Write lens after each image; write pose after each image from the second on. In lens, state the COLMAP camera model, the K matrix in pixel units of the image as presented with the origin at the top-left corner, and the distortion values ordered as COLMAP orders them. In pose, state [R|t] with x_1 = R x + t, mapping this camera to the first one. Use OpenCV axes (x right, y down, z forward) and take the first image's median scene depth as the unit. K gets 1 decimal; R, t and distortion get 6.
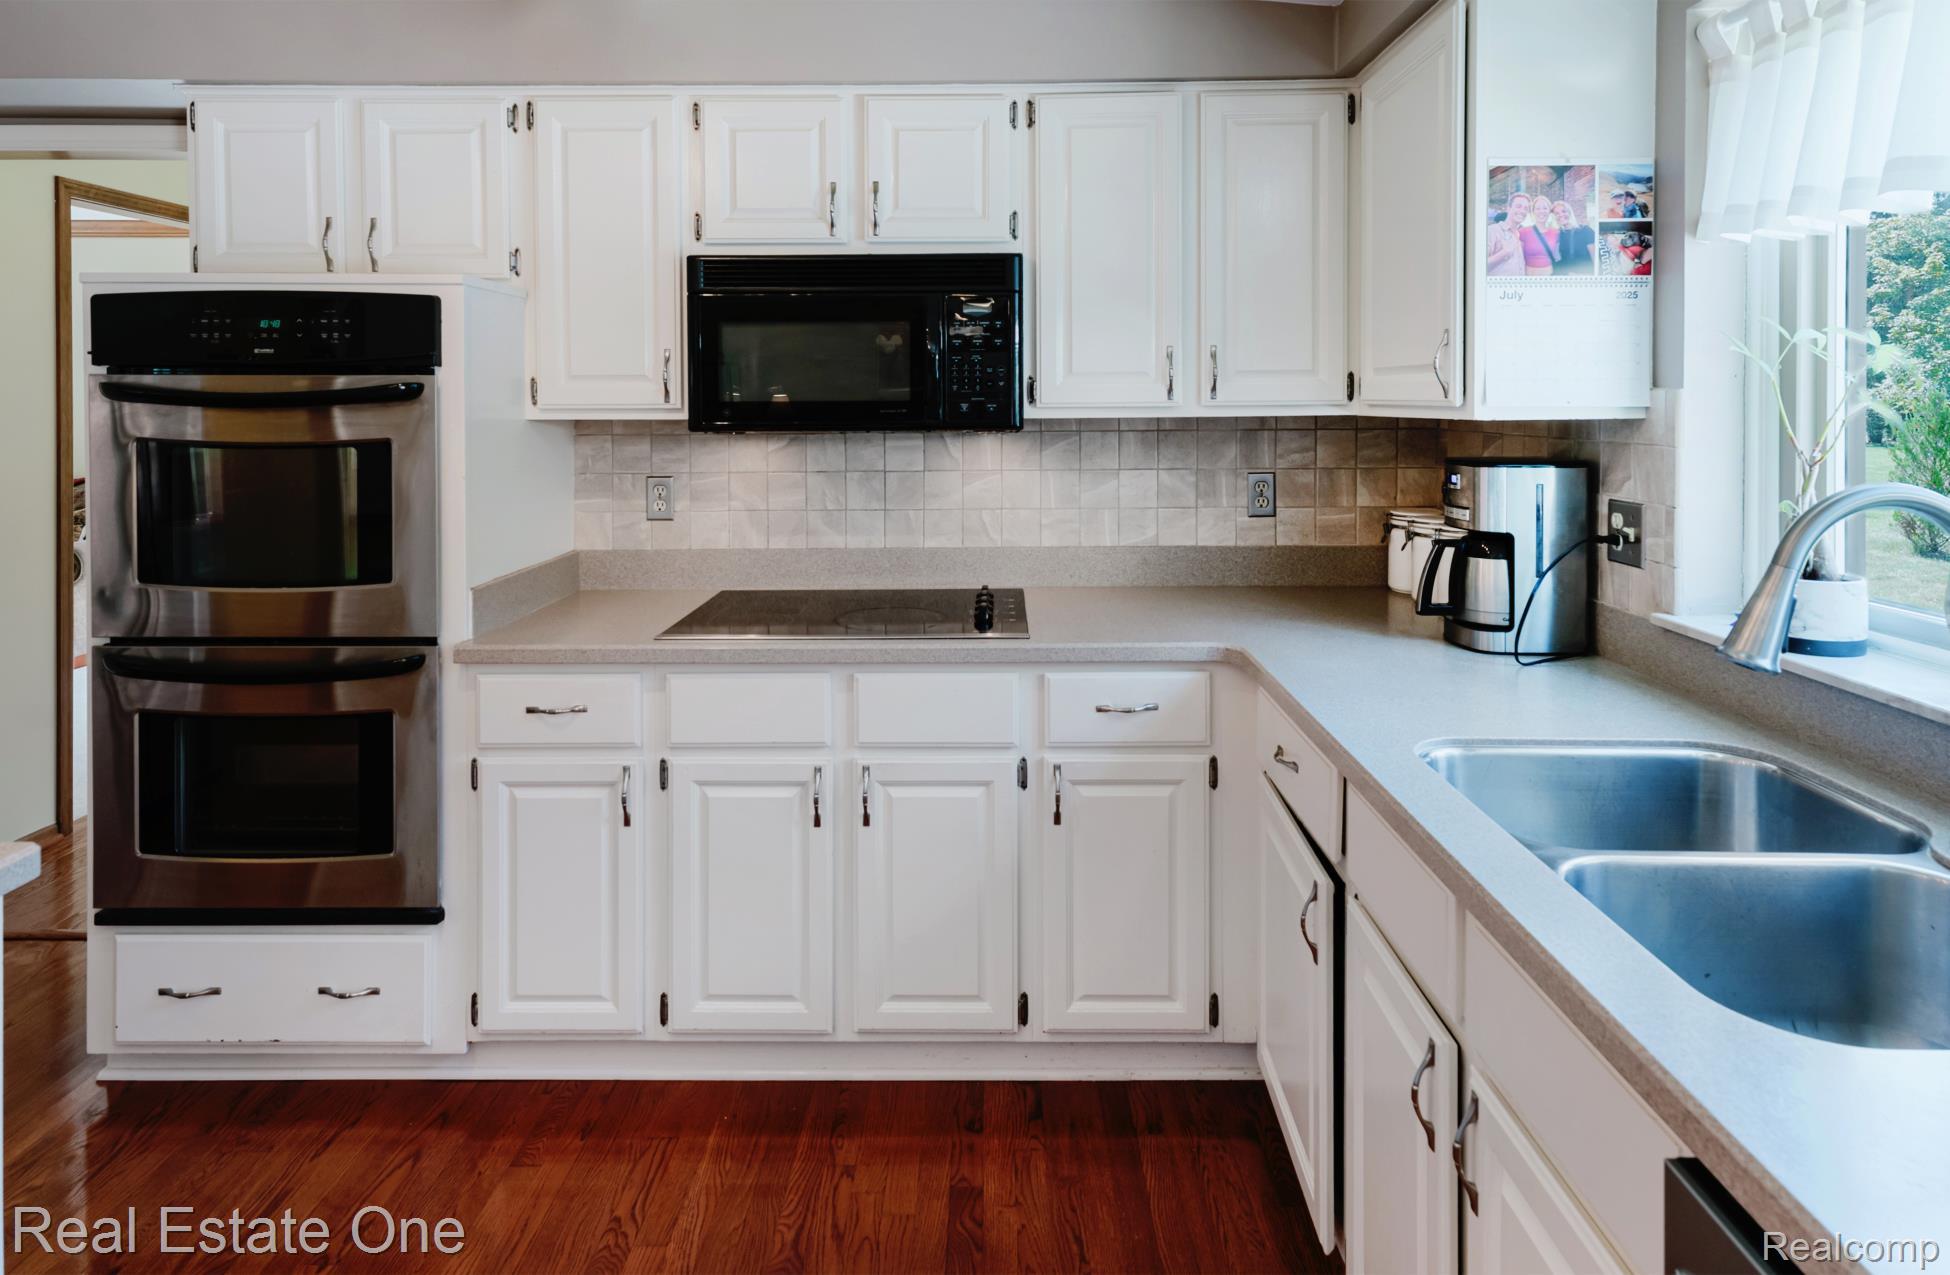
lens RADIAL K [[1130.2, 0, 997.3], [0, 1130.2, 414.0], [0, 0, 1]] dist [0.020080, 0.000487]
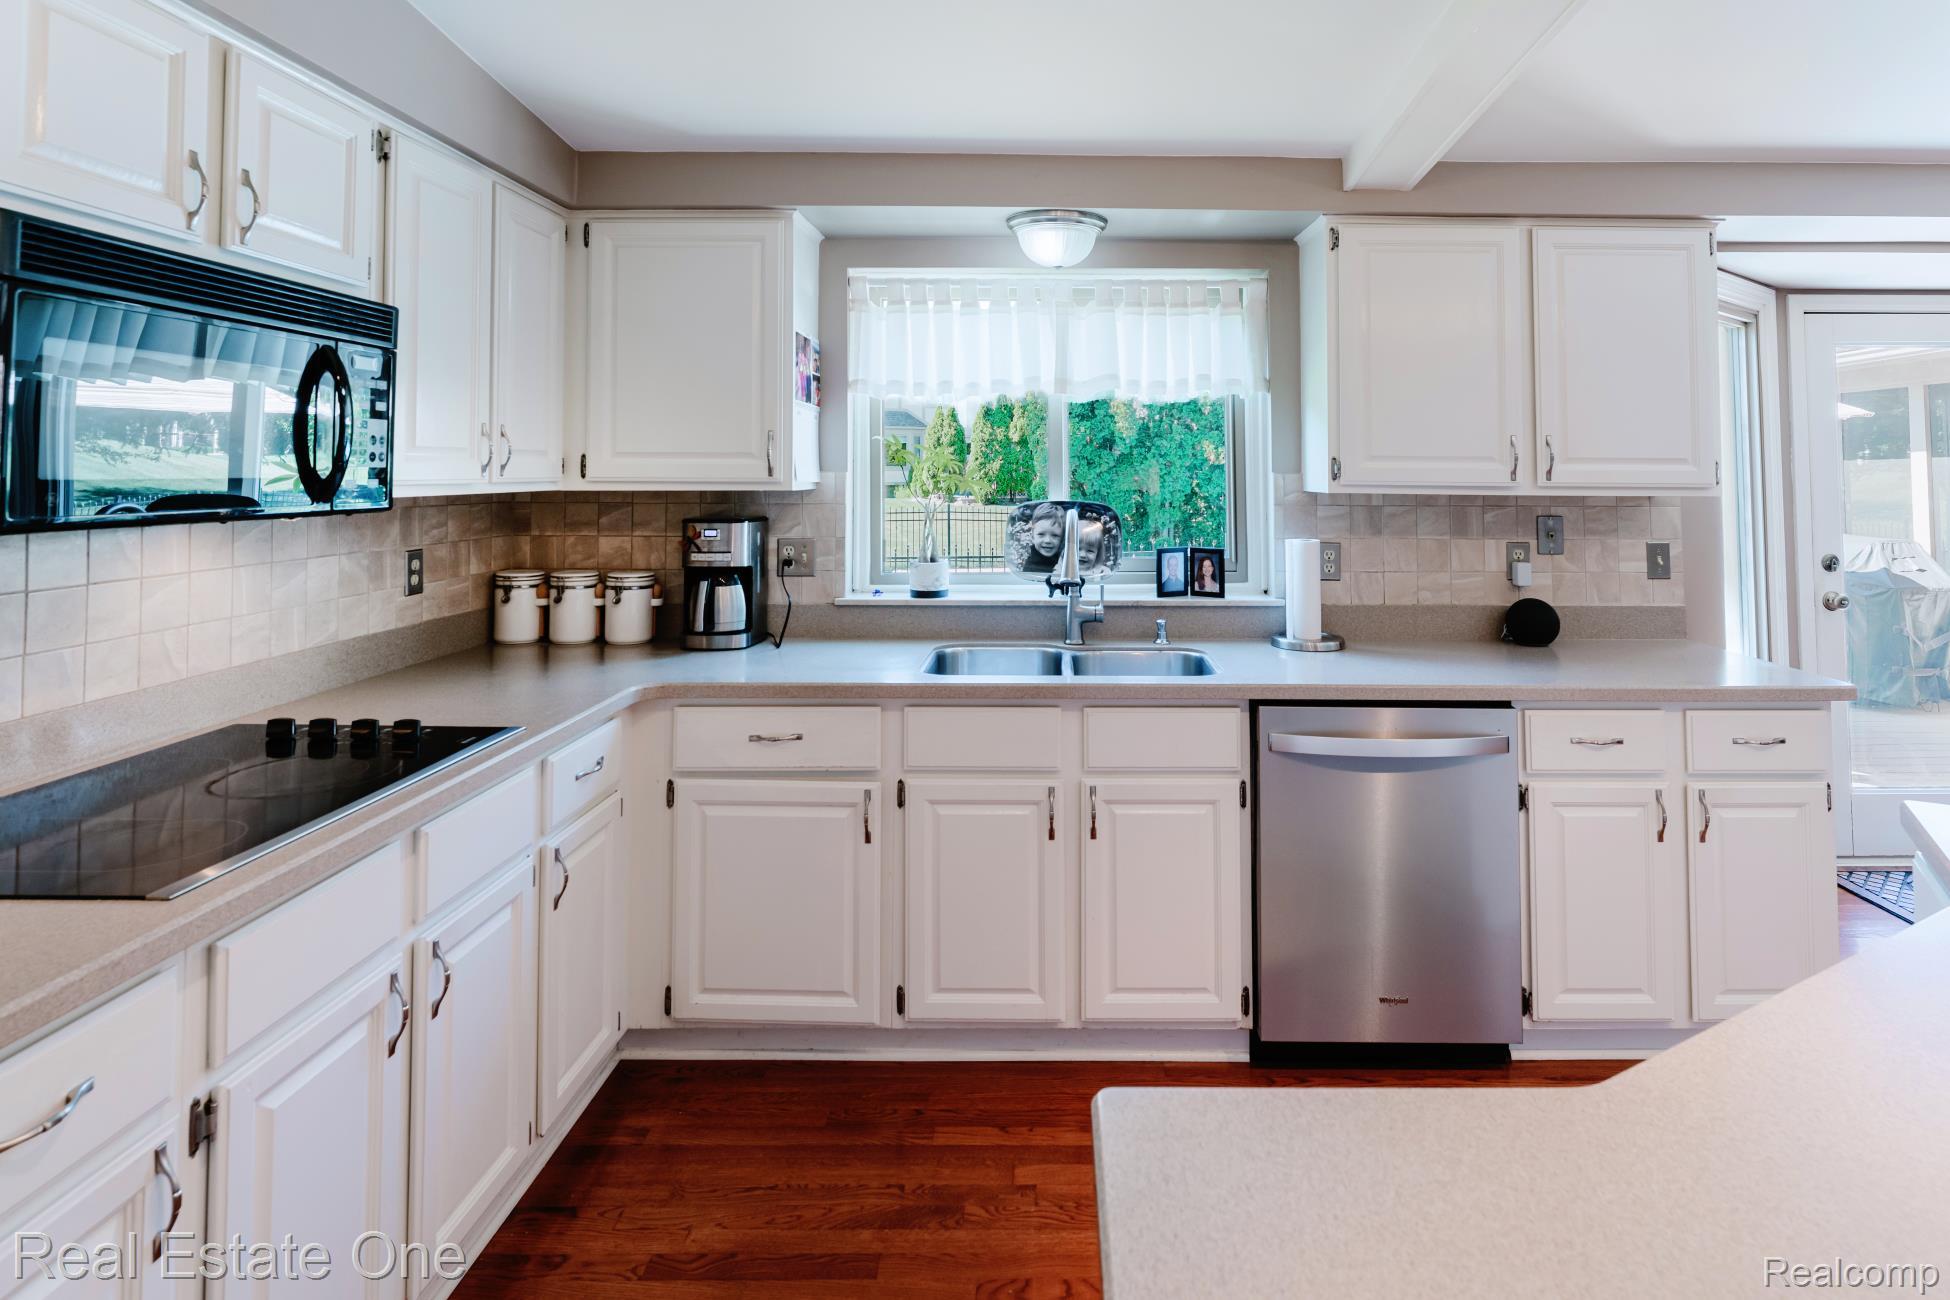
lens RADIAL K [[1001.3, 0, 1023.8], [0, 1001.3, 427.7], [0, 0, 1]] dist [0.001770, -0.001363]
pose [[0.011582, 0.050086, 0.998678, -0.743825], [0.008749, 0.998701, -0.050189, -0.007810], [-0.999895, 0.009319, 0.011128, 0.517793]]
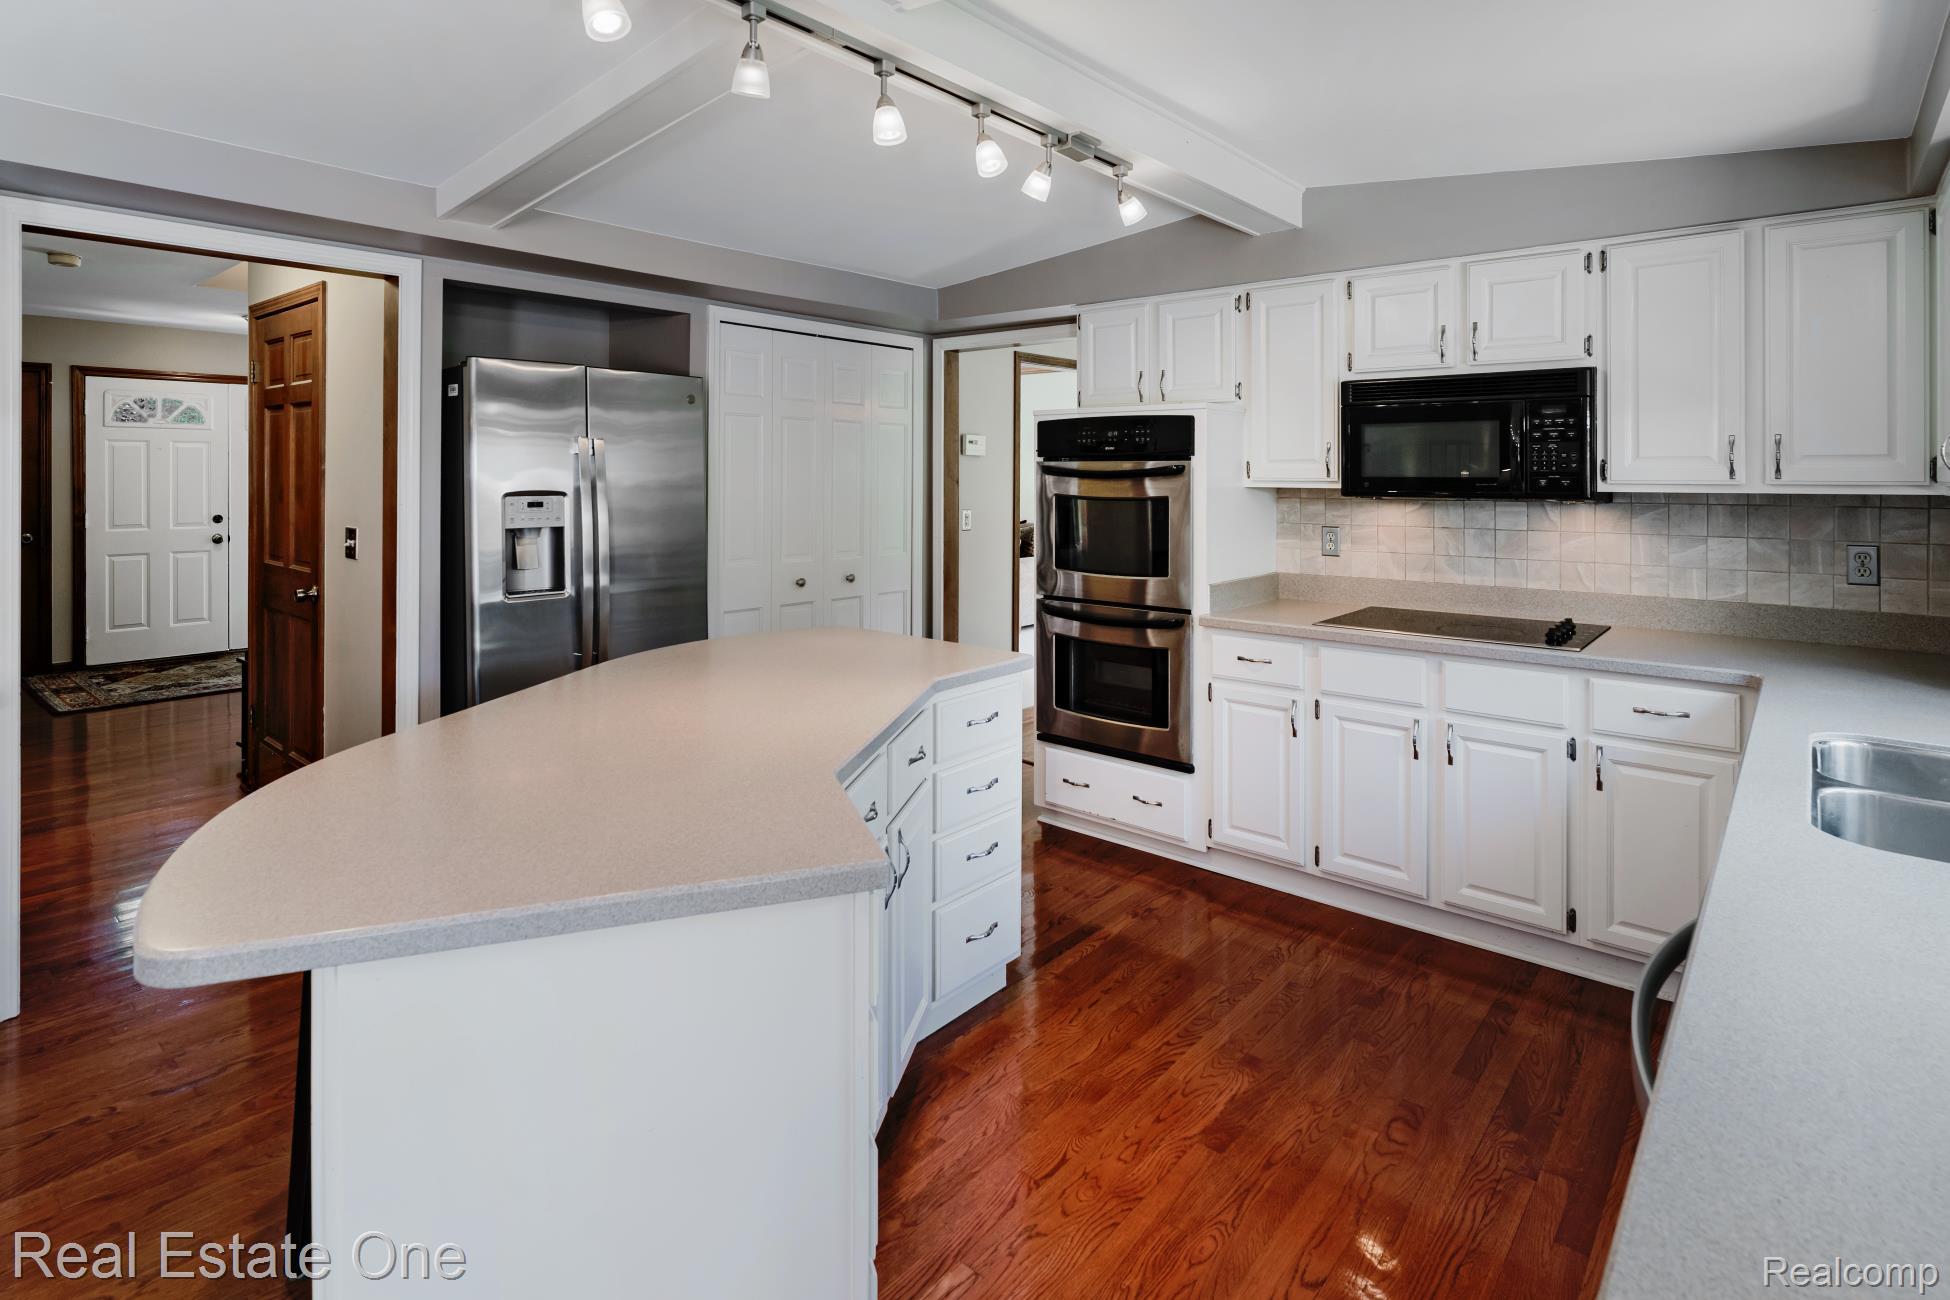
lens RADIAL K [[1001.3, 0, 991.0], [0, 1001.3, 459.2], [0, 0, 1]] dist [0.001770, -0.001363]
pose [[0.776112, -0.001694, -0.630593, 0.217148], [-0.014613, 0.999680, -0.020671, 0.000267], [0.630426, 0.025258, 0.775838, -0.358092]]
